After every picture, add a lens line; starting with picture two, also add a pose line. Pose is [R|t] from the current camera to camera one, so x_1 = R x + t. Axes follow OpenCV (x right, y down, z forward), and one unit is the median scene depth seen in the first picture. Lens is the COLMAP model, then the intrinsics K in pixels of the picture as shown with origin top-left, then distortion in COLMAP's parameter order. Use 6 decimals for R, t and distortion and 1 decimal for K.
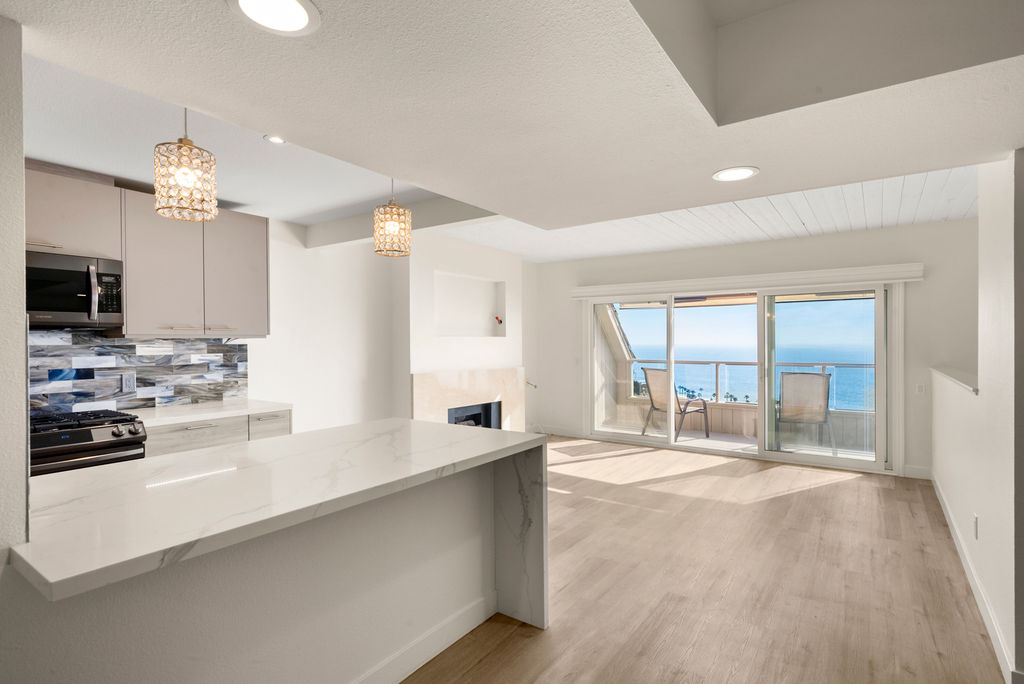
lens RADIAL K [[501.6, 0, 508.9], [0, 501.6, 342.0], [0, 0, 1]] dist [0.003316, 0.000201]
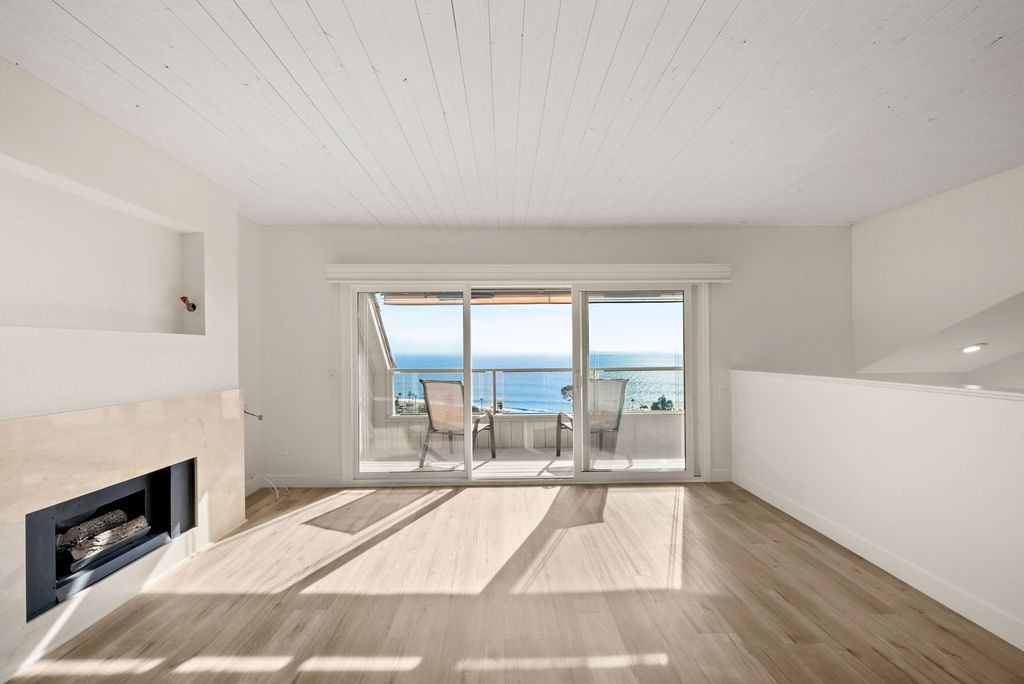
lens RADIAL K [[425.5, 0, 510.8], [0, 425.5, 346.5], [0, 0, 1]] dist [0.002076, -0.000006]
pose [[0.799385, 0.001498, 0.600818, -0.018119], [0.004958, 0.999946, -0.009090, 0.007663], [-0.600799, 0.010245, 0.799334, 0.430272]]
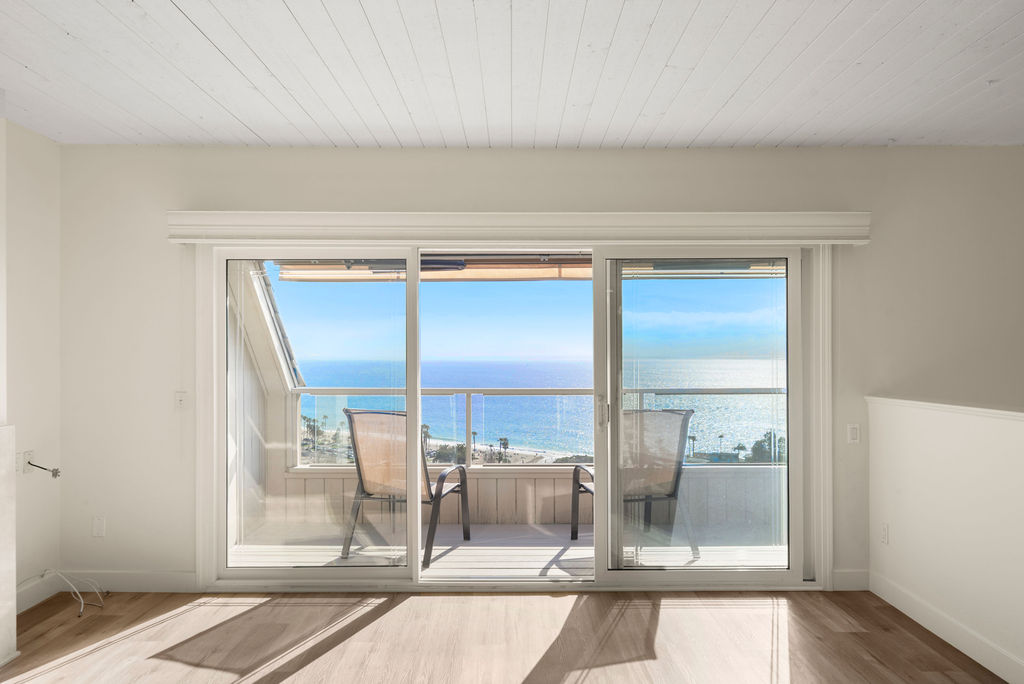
lens RADIAL K [[697.6, 0, 511.8], [0, 697.6, 345.6], [0, 0, 1]] dist [0.008298, -0.002132]
pose [[0.809000, 0.007538, 0.587760, 0.023821], [-0.000790, 0.999931, -0.011737, 0.002240], [-0.587808, 0.009031, 0.808950, 0.434941]]
